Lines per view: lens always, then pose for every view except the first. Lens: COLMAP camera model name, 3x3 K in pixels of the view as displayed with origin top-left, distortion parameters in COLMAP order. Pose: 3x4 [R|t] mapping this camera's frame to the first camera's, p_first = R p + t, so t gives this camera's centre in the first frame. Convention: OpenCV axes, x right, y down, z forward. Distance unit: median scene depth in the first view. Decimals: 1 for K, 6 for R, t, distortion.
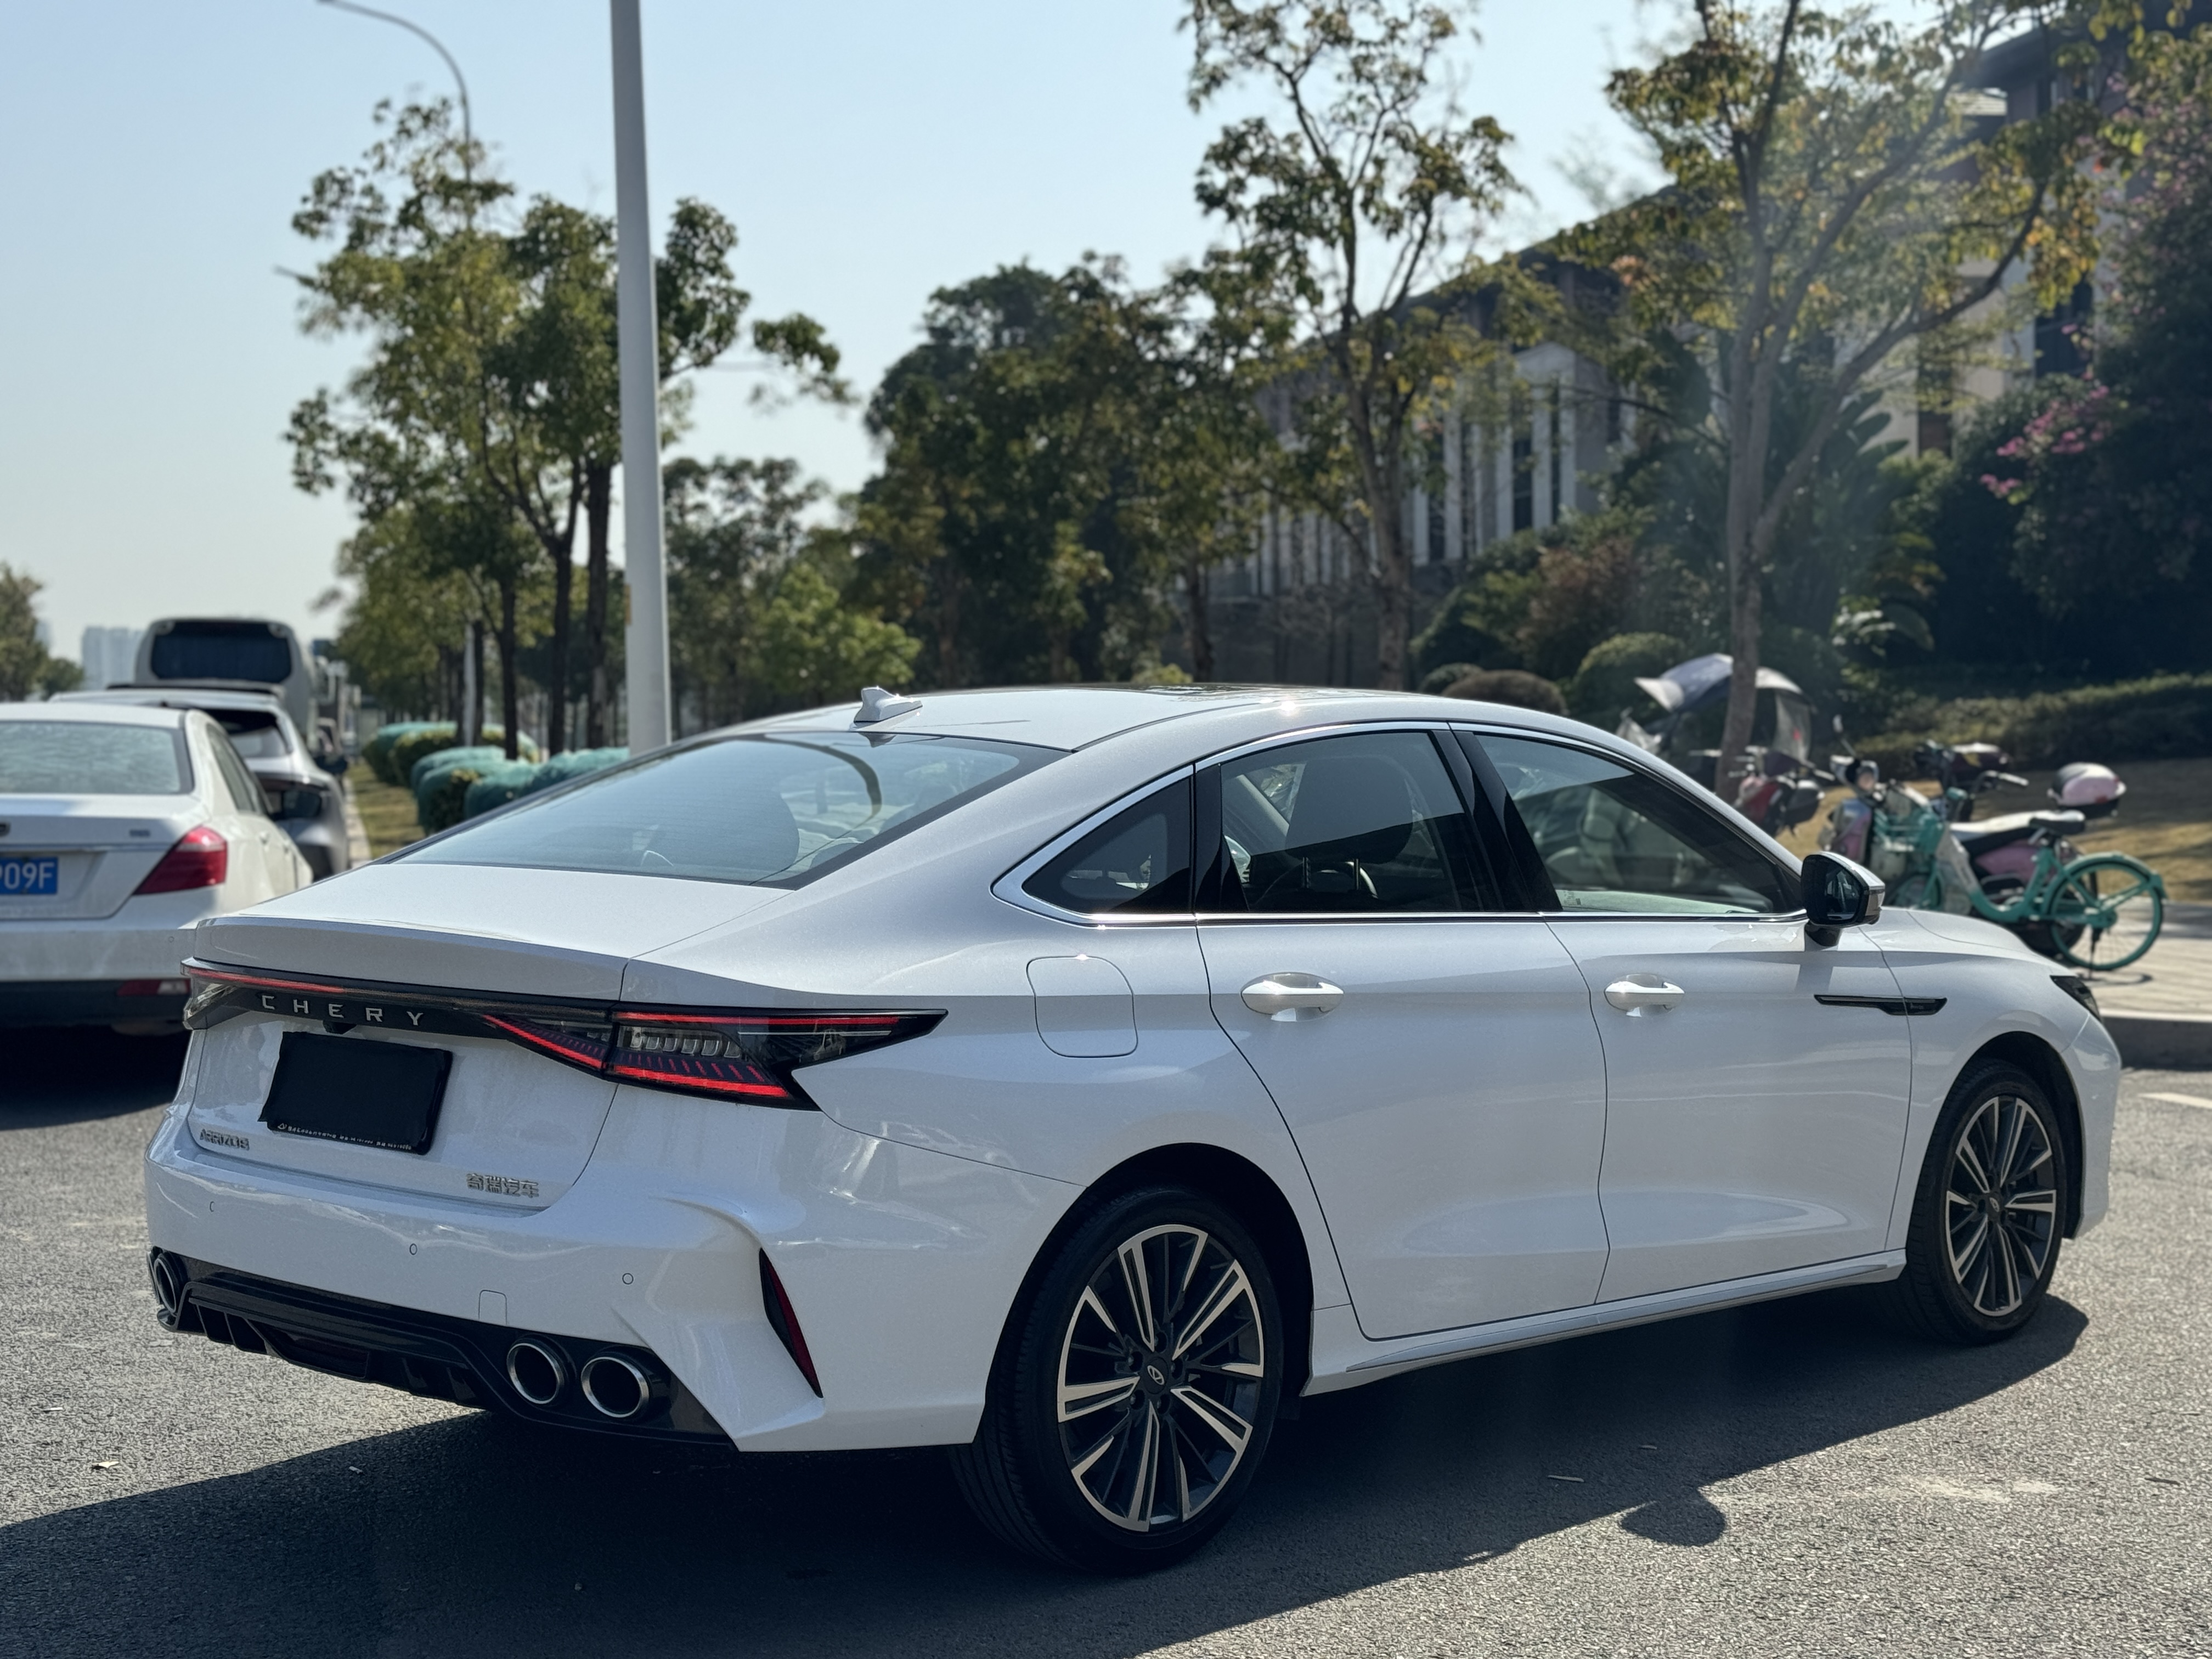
lens RADIAL K [[3096.9, 0, 1106.0], [0, 3096.9, 829.5], [0, 0, 1]] dist [0.065656, -0.020032]
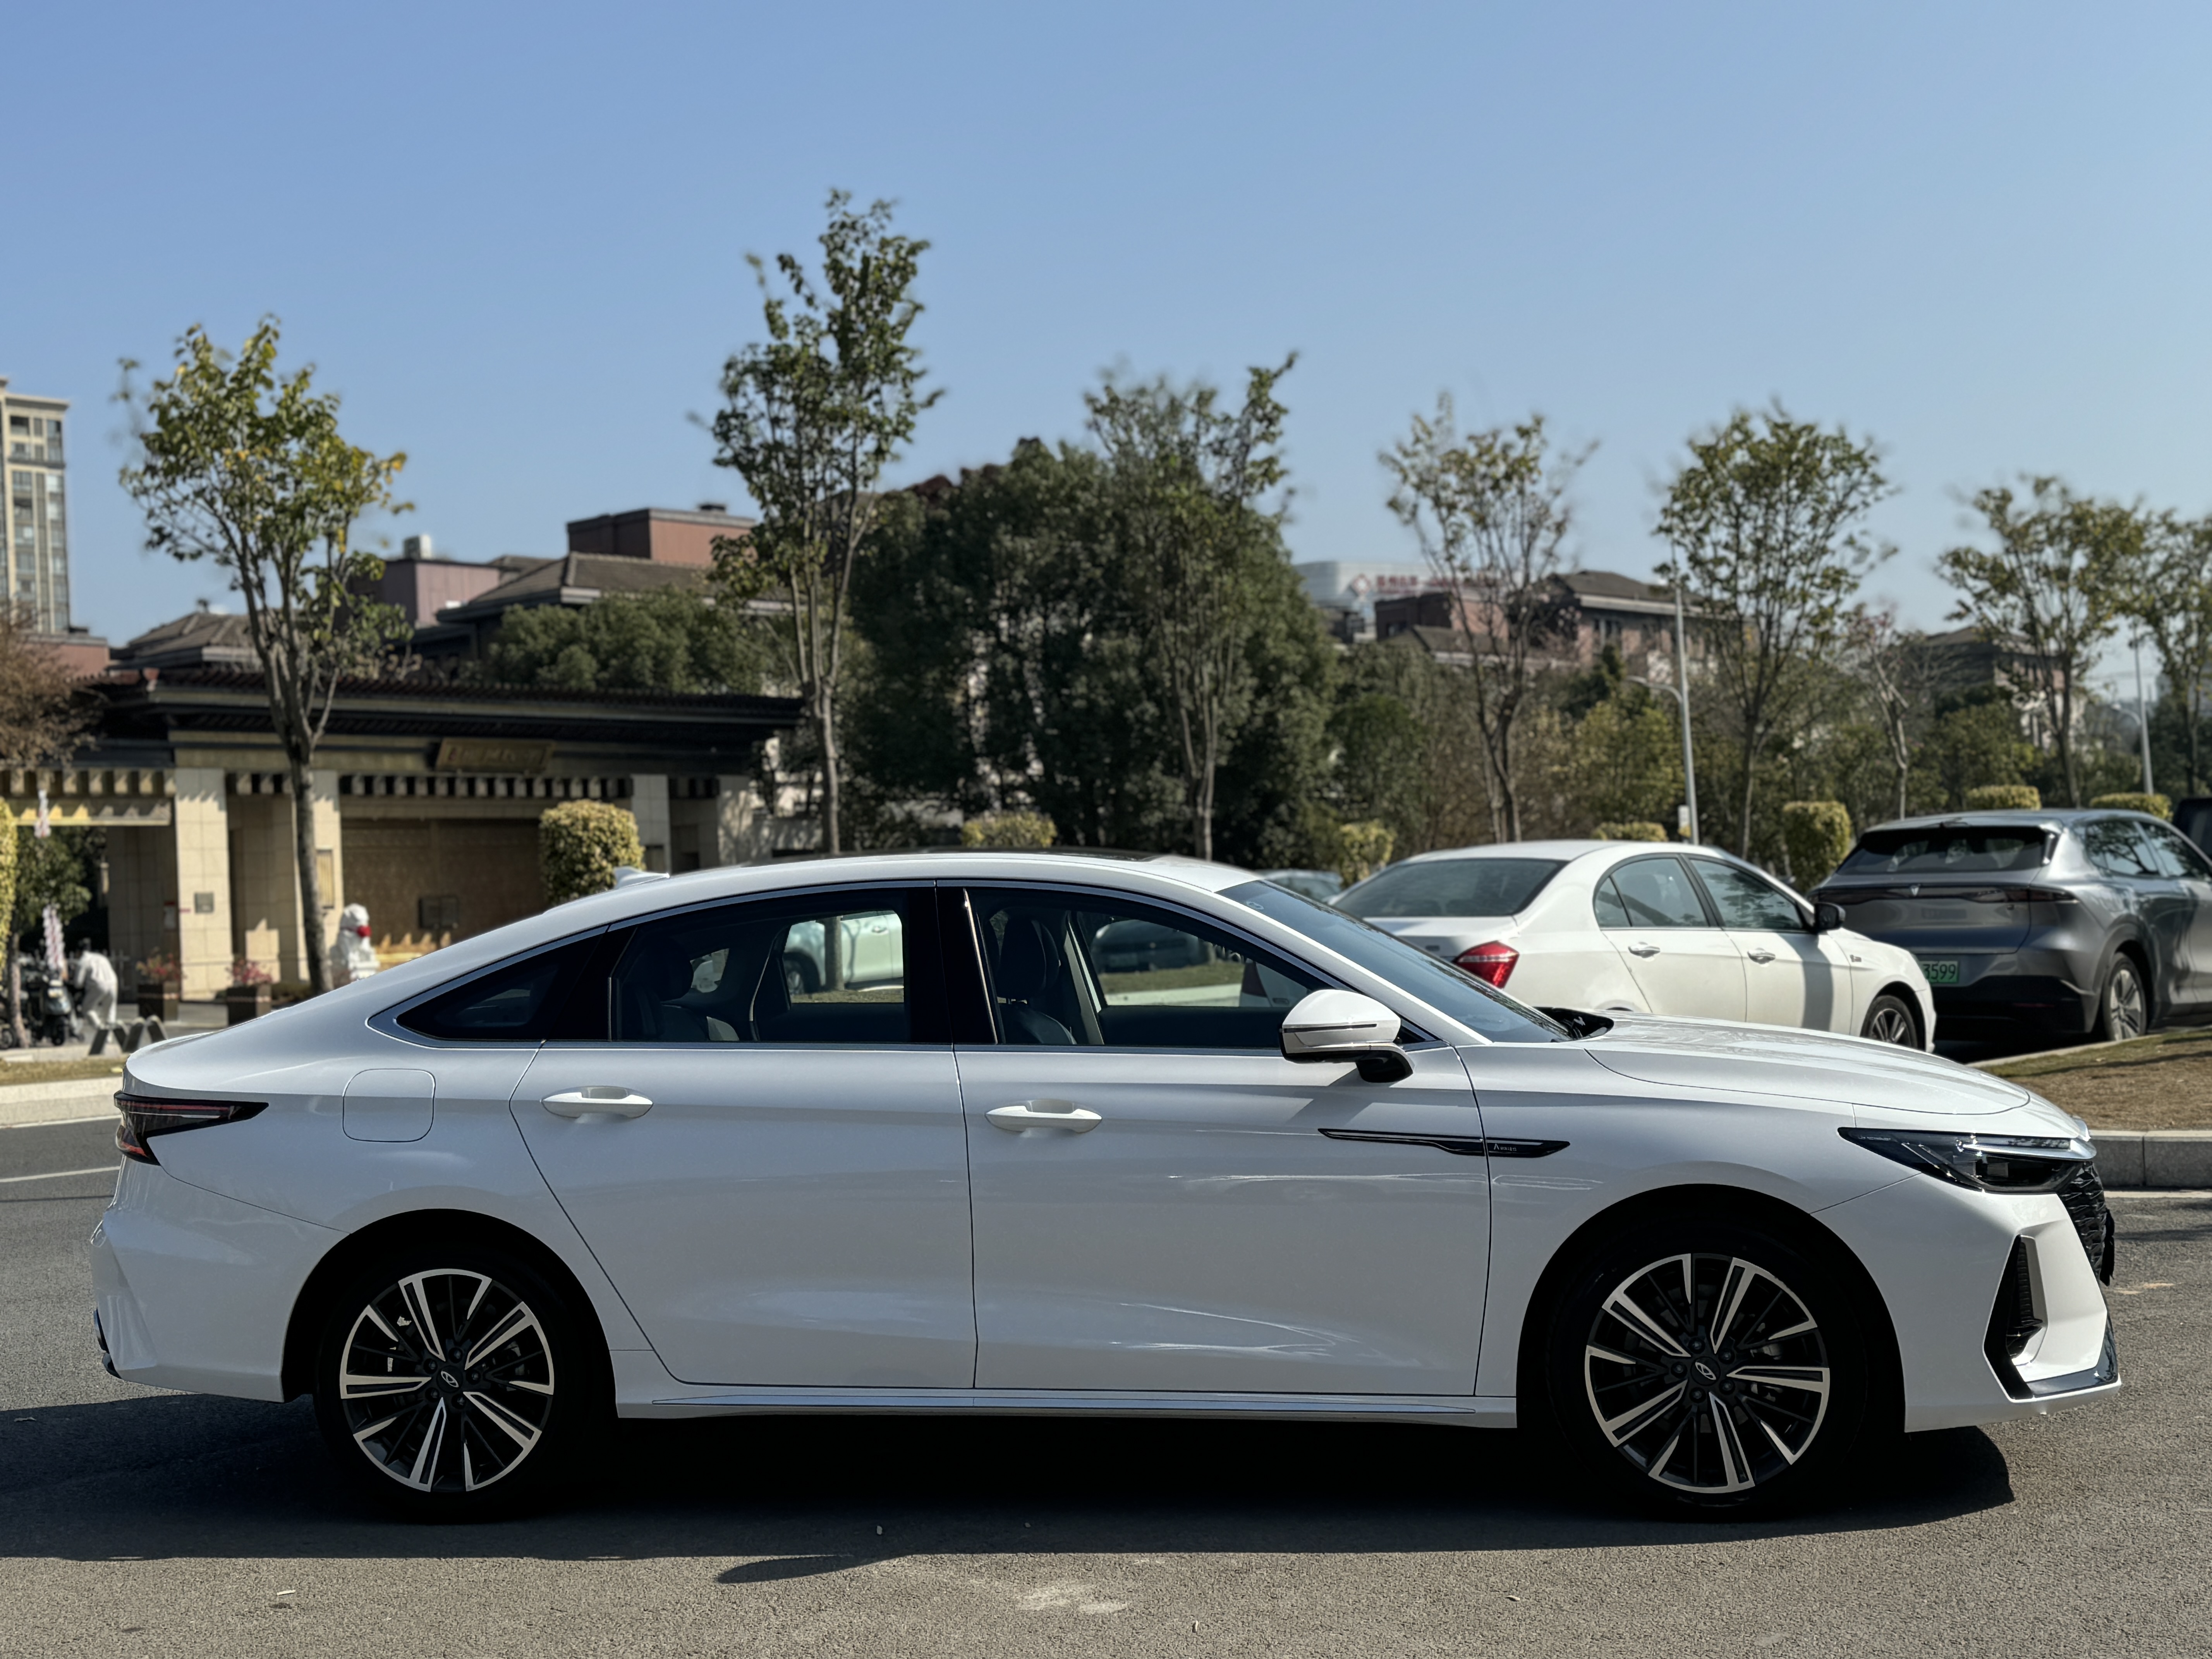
lens RADIAL K [[2766.5, 0, 1106.0], [0, 2766.5, 829.5], [0, 0, 1]] dist [0.113790, -0.030976]
pose [[0.587527, -0.035764, -0.808414, 1.155575], [0.012554, 0.999305, -0.035085, -0.018179], [0.809107, 0.010464, 0.587568, 0.495759]]
